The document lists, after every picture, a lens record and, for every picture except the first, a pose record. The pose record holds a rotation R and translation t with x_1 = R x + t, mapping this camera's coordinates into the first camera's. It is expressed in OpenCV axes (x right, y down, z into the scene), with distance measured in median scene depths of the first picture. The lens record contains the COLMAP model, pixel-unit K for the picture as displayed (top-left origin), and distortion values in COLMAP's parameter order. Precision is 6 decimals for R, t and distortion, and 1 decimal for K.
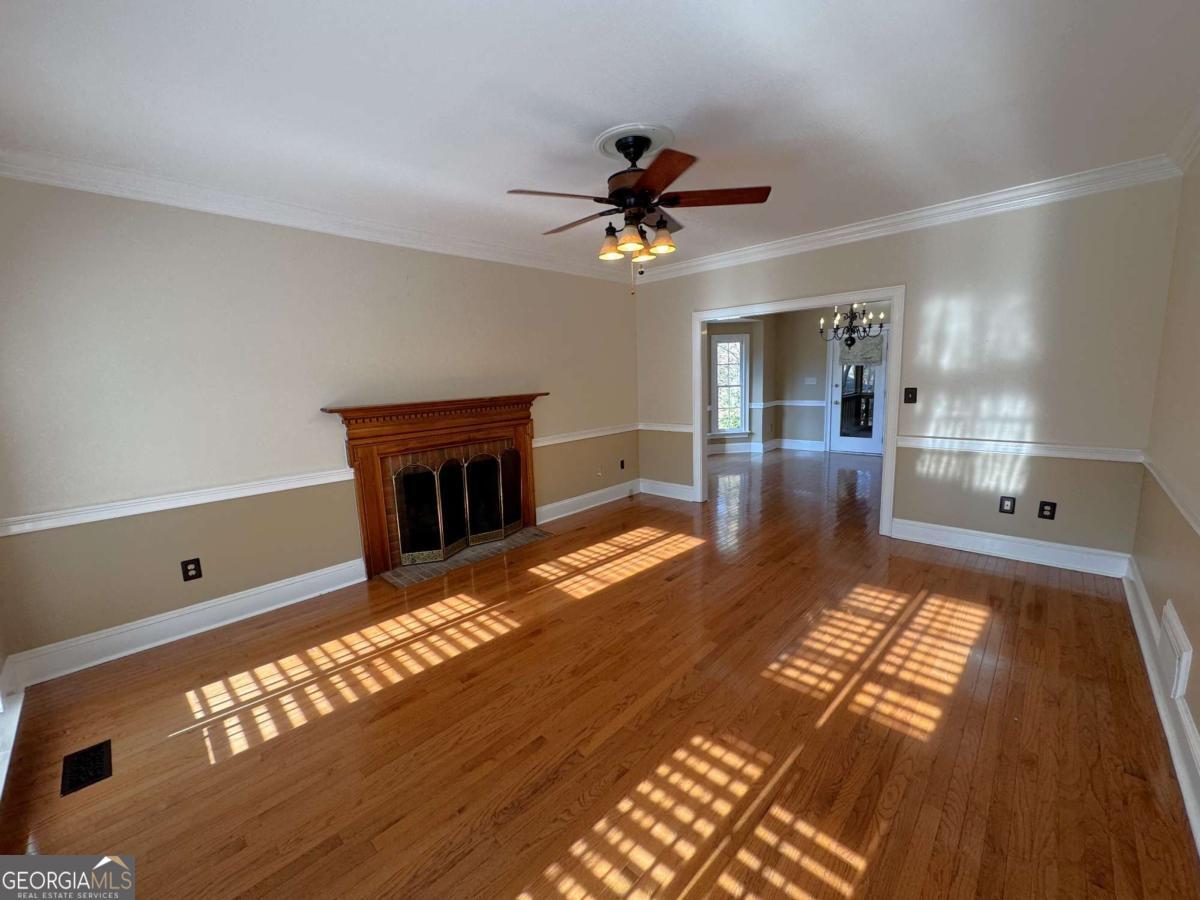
lens RADIAL K [[482.2, 0, 596.7], [0, 482.2, 428.0], [0, 0, 1]] dist [0.002328, 0.001764]
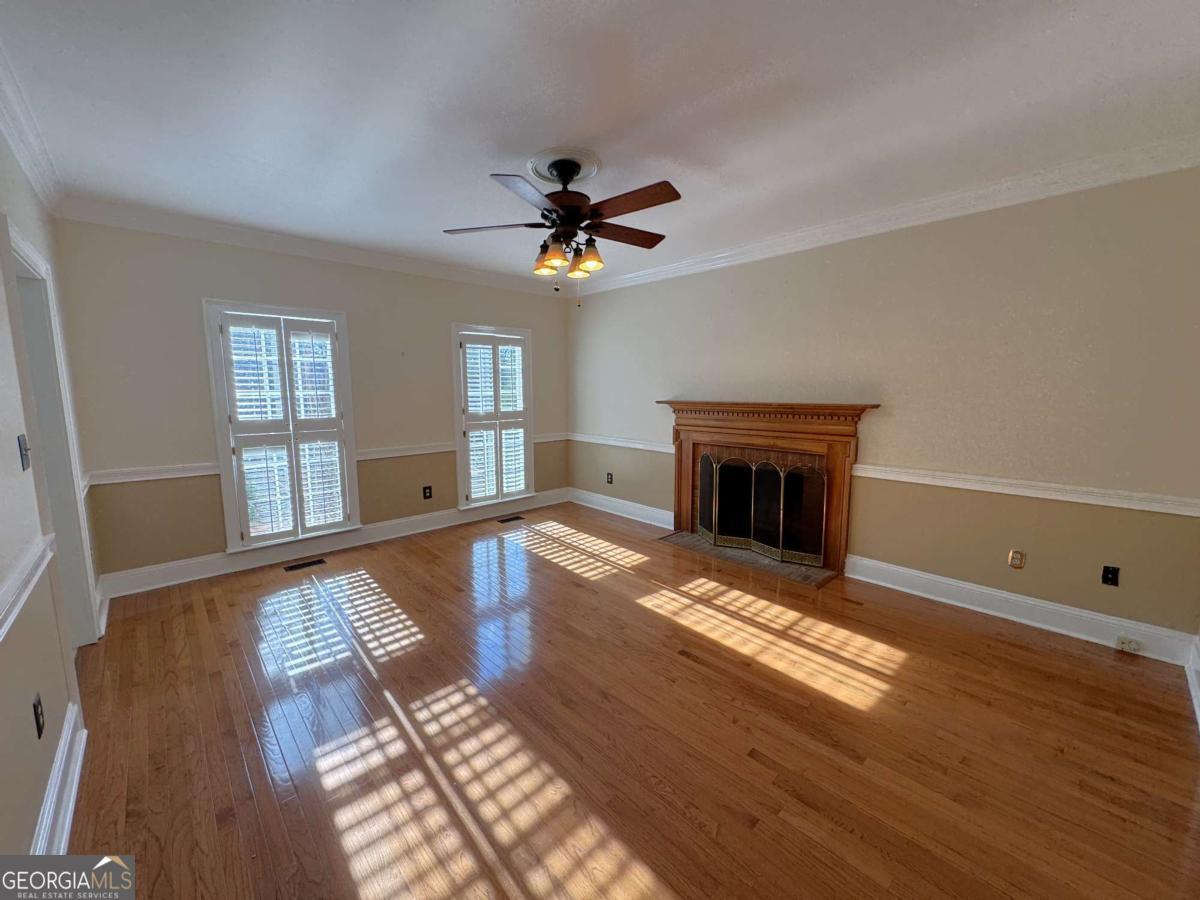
lens RADIAL K [[482.2, 0, 609.0], [0, 482.2, 448.9], [0, 0, 1]] dist [0.002328, 0.001764]
pose [[-0.049985, 0.164818, -0.985057, 1.019535], [-0.101233, 0.980374, 0.169172, -0.145067], [0.993606, 0.108177, -0.032319, 1.037424]]
